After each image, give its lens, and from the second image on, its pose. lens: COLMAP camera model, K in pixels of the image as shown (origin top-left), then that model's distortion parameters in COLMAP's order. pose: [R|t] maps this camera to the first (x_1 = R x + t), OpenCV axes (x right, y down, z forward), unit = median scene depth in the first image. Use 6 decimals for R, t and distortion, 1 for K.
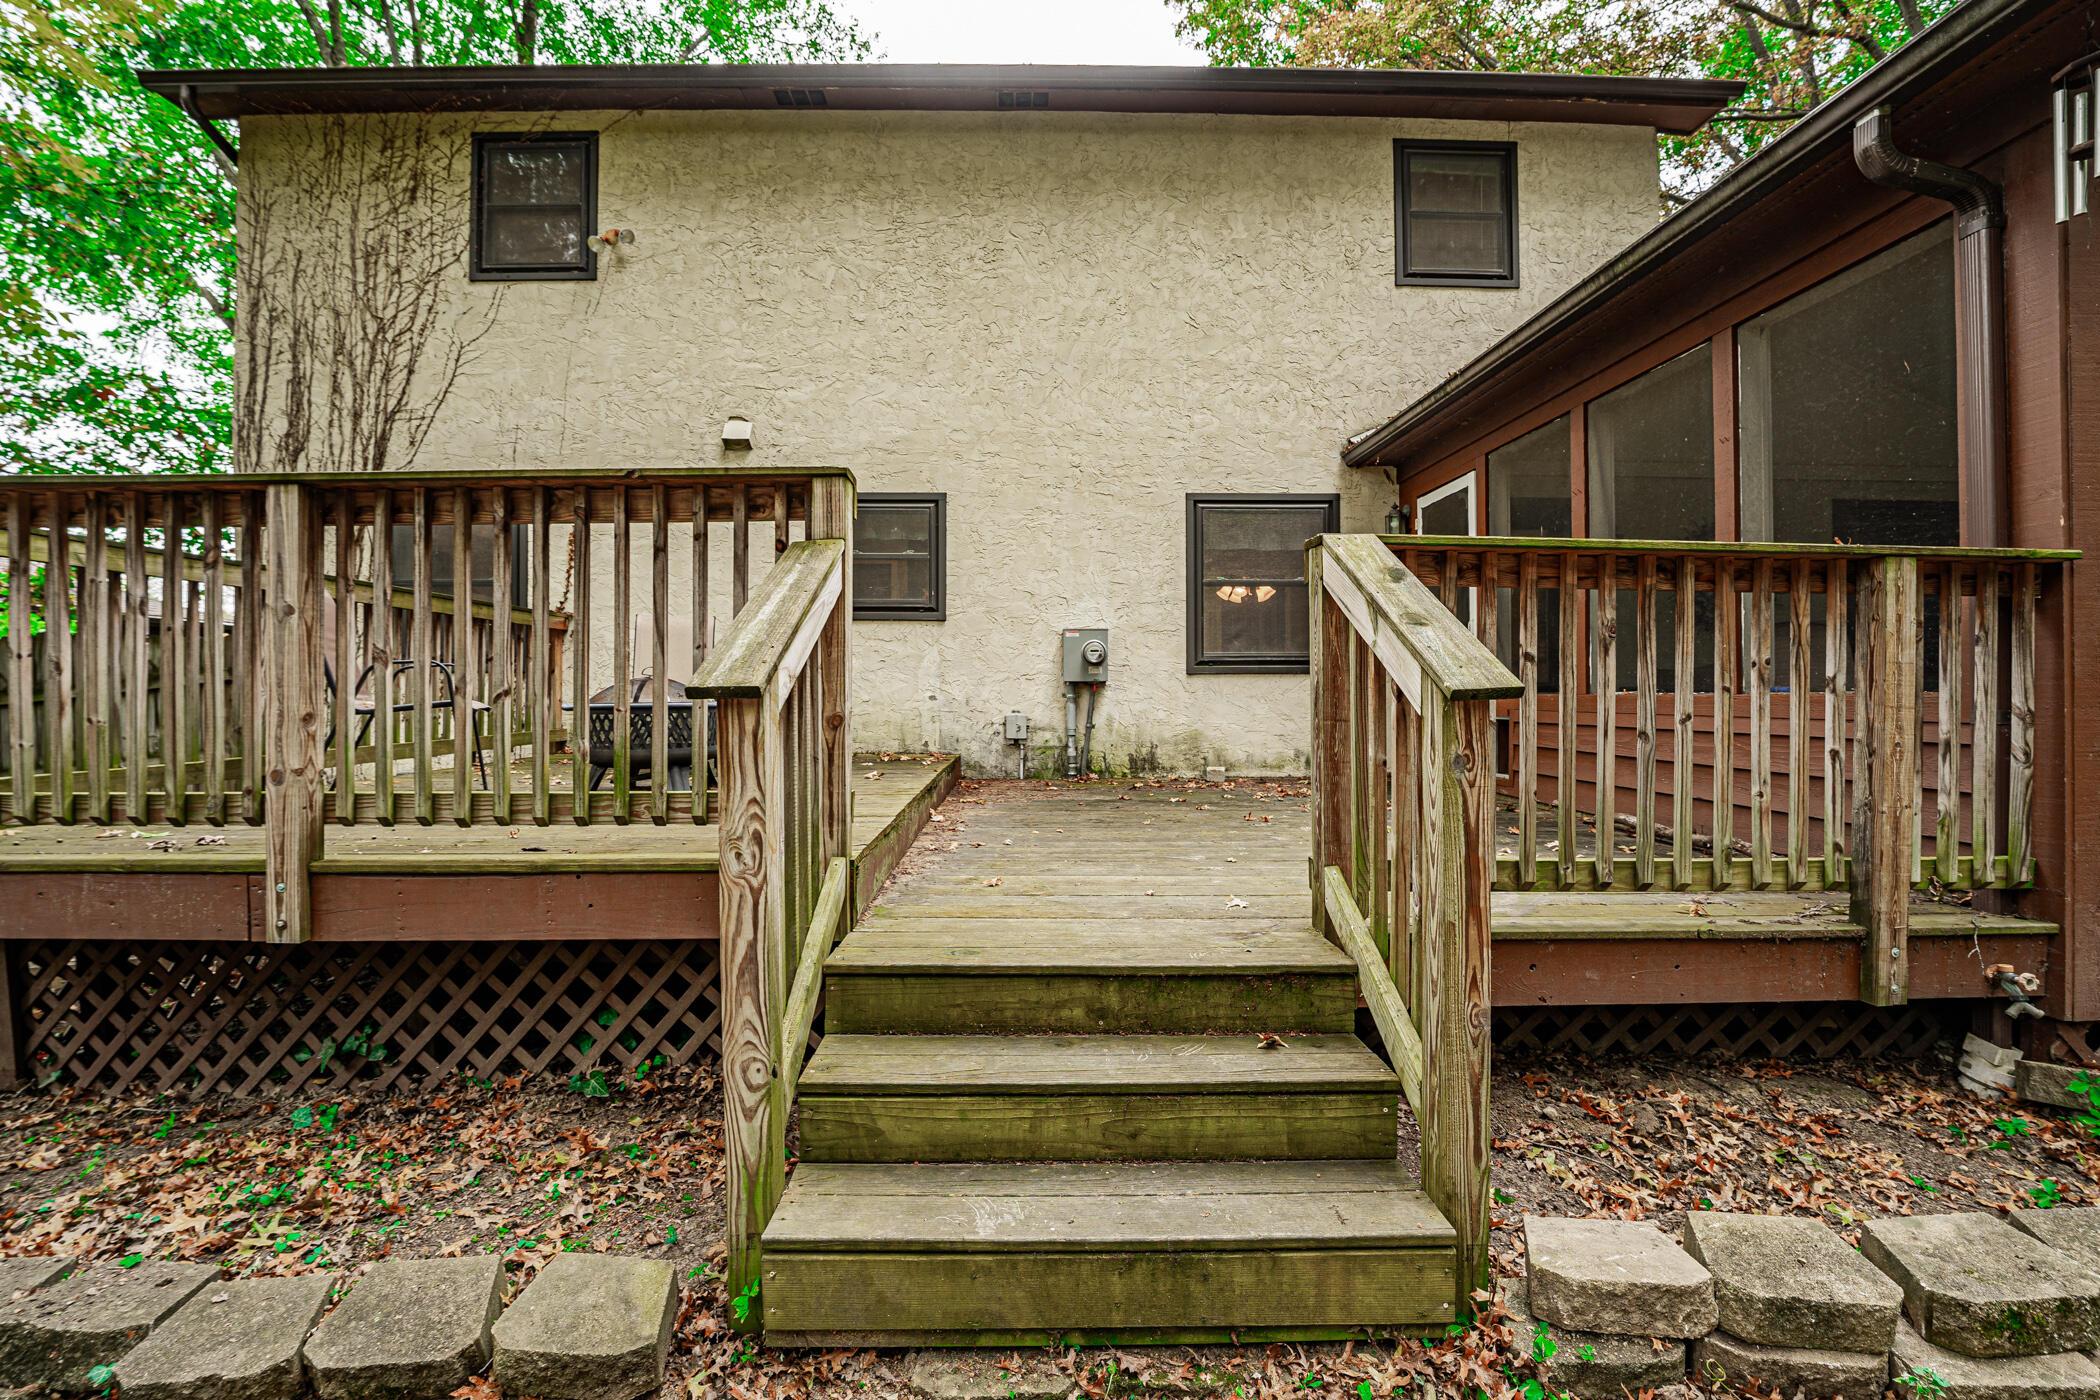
lens RADIAL K [[864.3, 0, 1065.4], [0, 864.3, 640.5], [0, 0, 1]] dist [-0.023797, 0.000711]
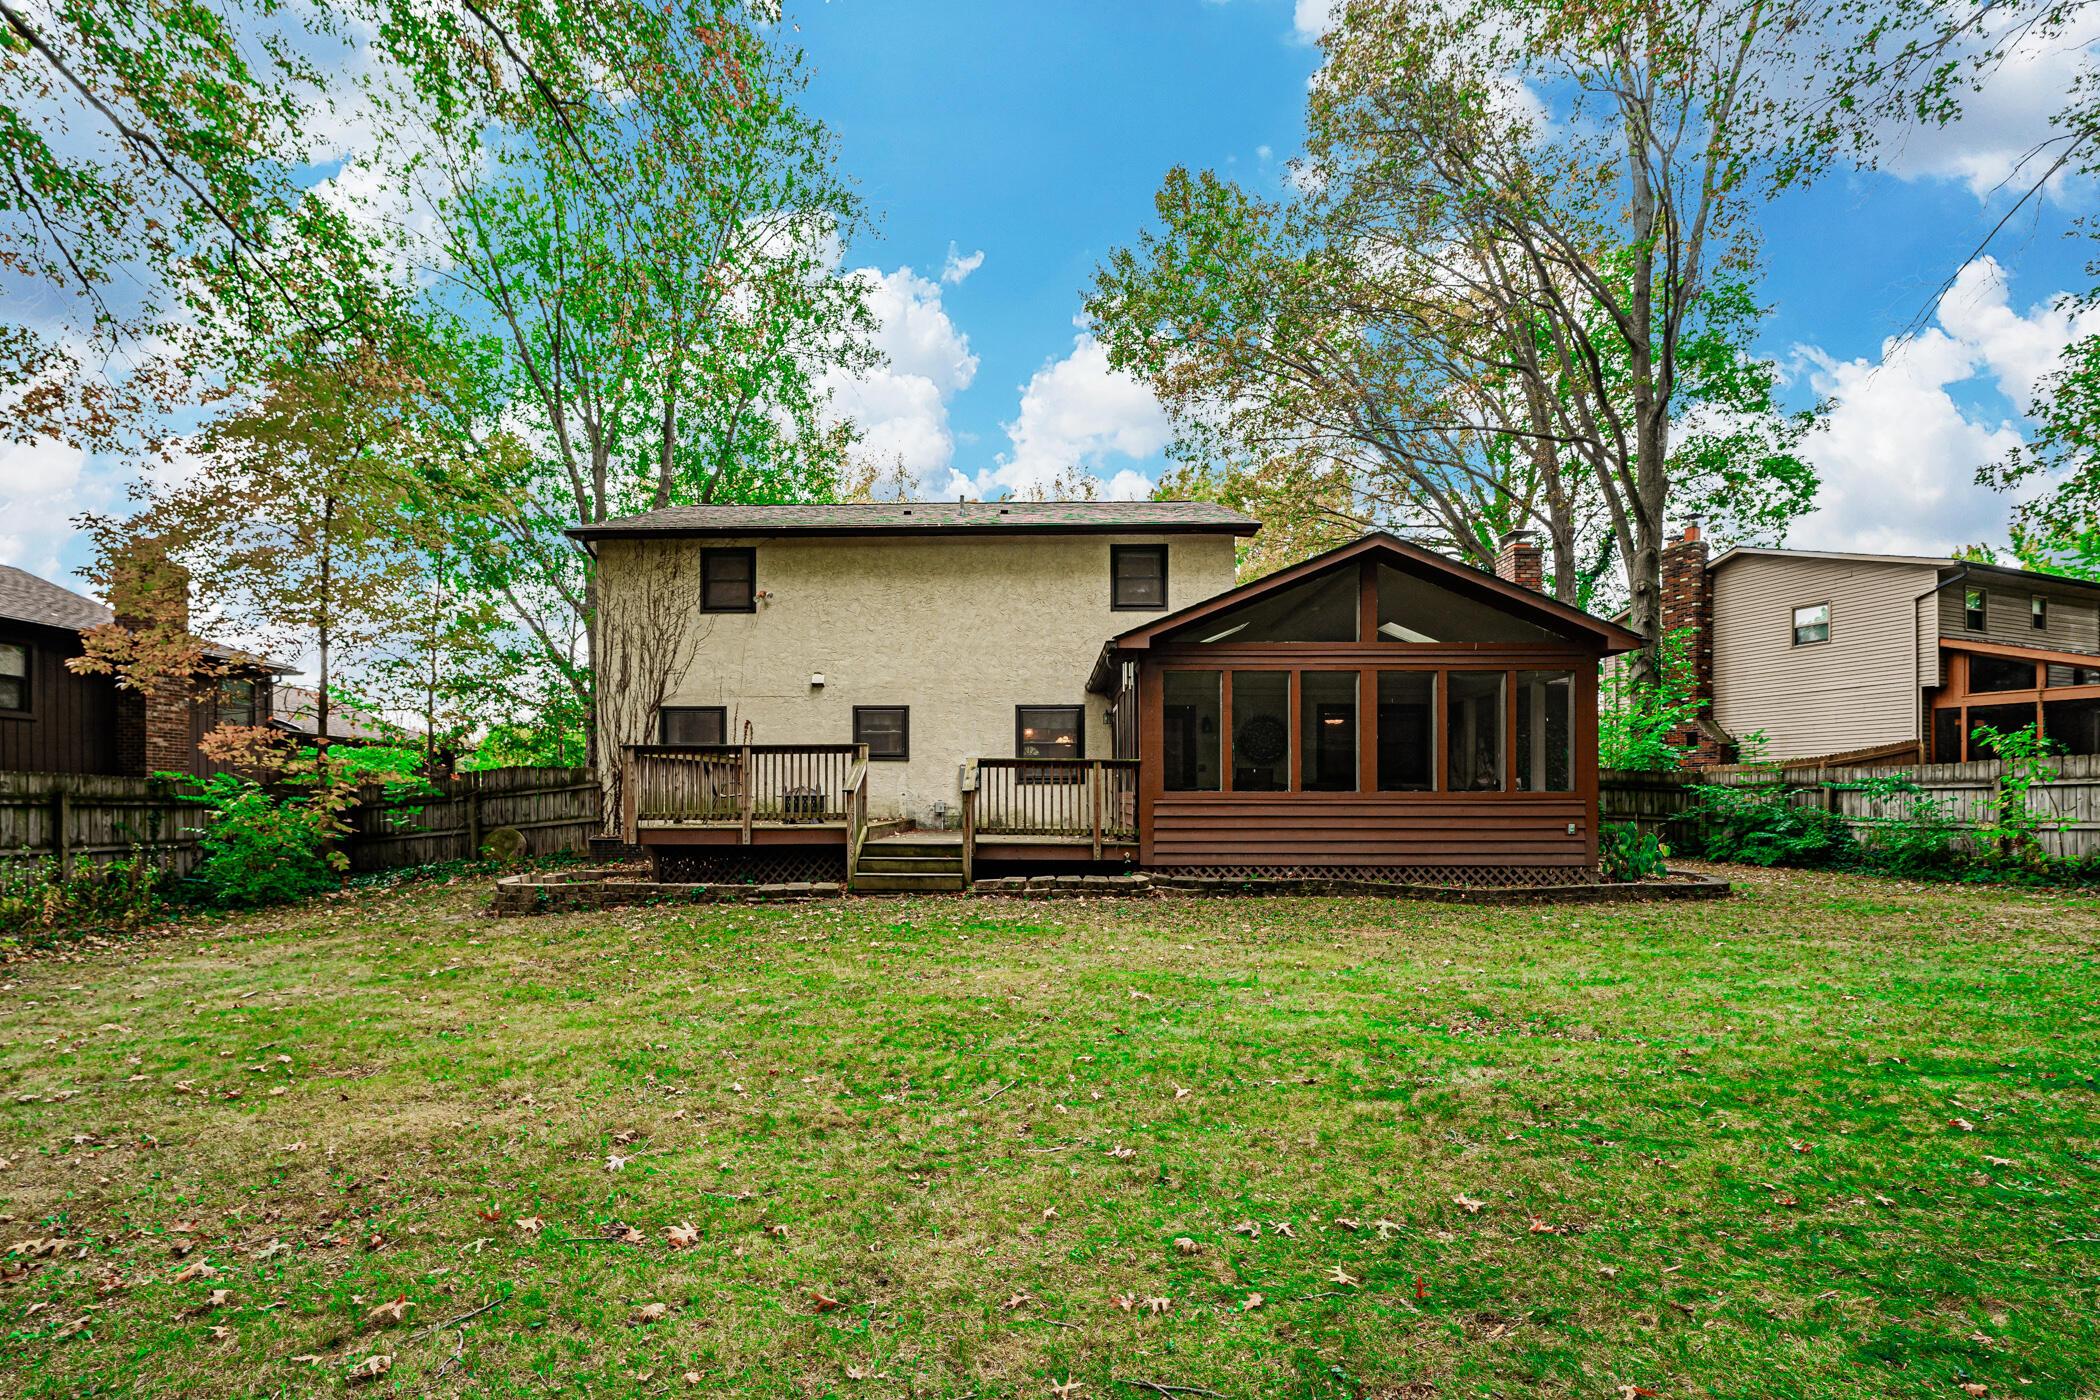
lens RADIAL K [[864.3, 0, 1106.0], [0, 864.3, 740.2], [0, 0, 1]] dist [-0.023797, 0.000711]
pose [[0.999549, 0.002966, 0.029872, 0.326731], [-0.002992, 0.999995, 0.000820, -0.083428], [-0.029869, -0.000909, 0.999553, -1.347704]]
